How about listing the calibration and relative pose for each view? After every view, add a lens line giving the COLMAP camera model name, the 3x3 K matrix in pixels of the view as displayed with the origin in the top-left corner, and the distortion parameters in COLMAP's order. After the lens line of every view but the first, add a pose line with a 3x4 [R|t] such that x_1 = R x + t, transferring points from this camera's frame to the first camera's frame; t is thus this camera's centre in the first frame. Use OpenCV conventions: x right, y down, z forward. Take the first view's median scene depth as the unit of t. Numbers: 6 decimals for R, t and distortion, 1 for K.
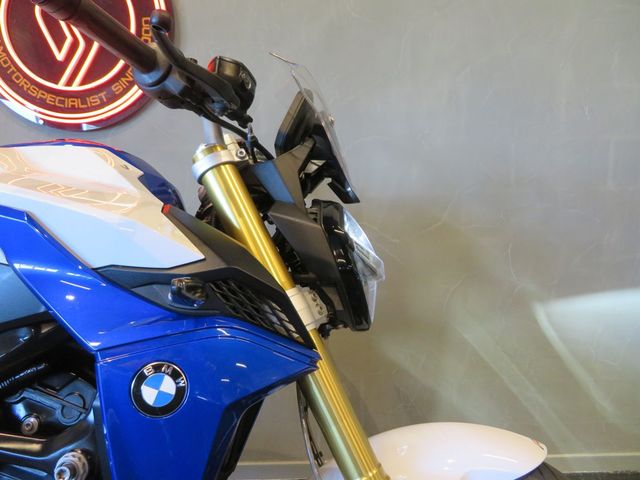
lens RADIAL K [[463.5, 0, 320.0], [0, 463.5, 240.0], [0, 0, 1]] dist [-0.003397, 0.004018]
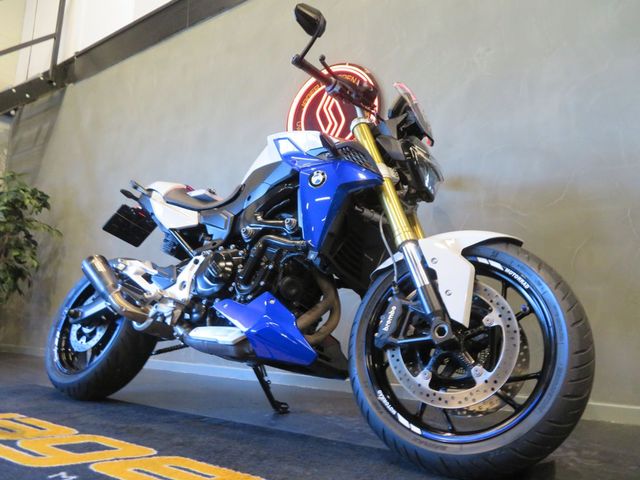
lens RADIAL K [[463.5, 0, 320.0], [0, 463.5, 240.0], [0, 0, 1]] dist [-0.003397, 0.004018]
pose [[0.834600, -0.063884, -0.547139, 0.793924], [-0.088023, 0.965023, -0.246946, 0.923667], [0.543778, 0.254262, 0.799785, -0.770675]]
